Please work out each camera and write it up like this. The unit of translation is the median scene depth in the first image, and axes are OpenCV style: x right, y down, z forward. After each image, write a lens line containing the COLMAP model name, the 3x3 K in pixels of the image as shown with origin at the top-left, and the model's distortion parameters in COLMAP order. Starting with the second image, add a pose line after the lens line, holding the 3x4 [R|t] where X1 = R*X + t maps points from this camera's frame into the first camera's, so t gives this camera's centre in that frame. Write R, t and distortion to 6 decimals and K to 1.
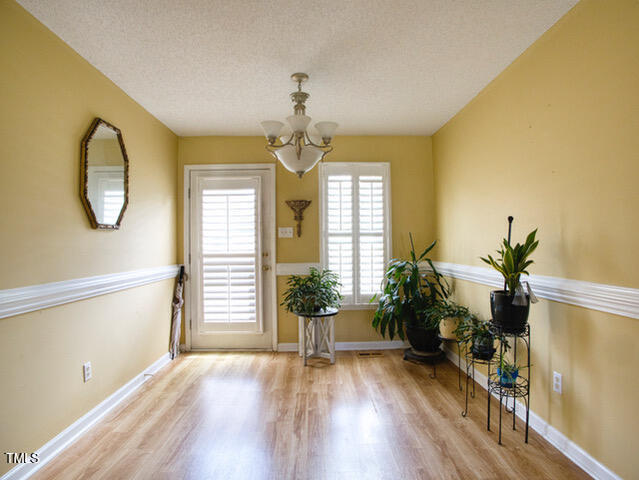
lens RADIAL K [[352.3, 0, 324.3], [0, 352.3, 236.9], [0, 0, 1]] dist [-0.083466, 0.002863]
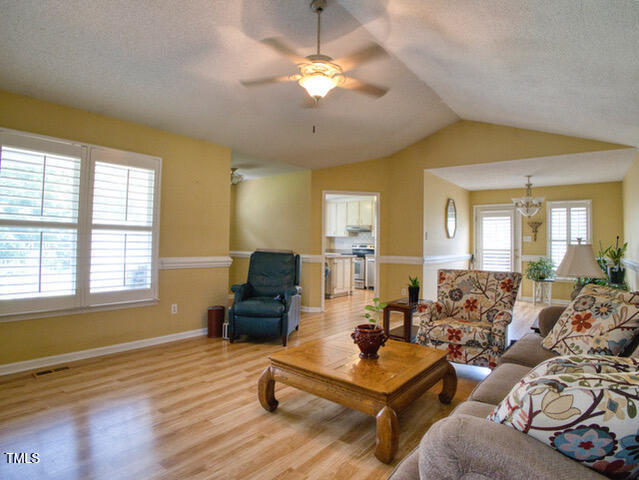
lens RADIAL K [[352.3, 0, 324.3], [0, 352.3, 236.9], [0, 0, 1]] dist [-0.083466, 0.002863]
pose [[0.763931, 0.009968, -0.645220, 0.250617], [-0.007451, 0.999950, 0.006627, -0.027974], [0.645254, -0.000255, 0.763968, -1.151971]]
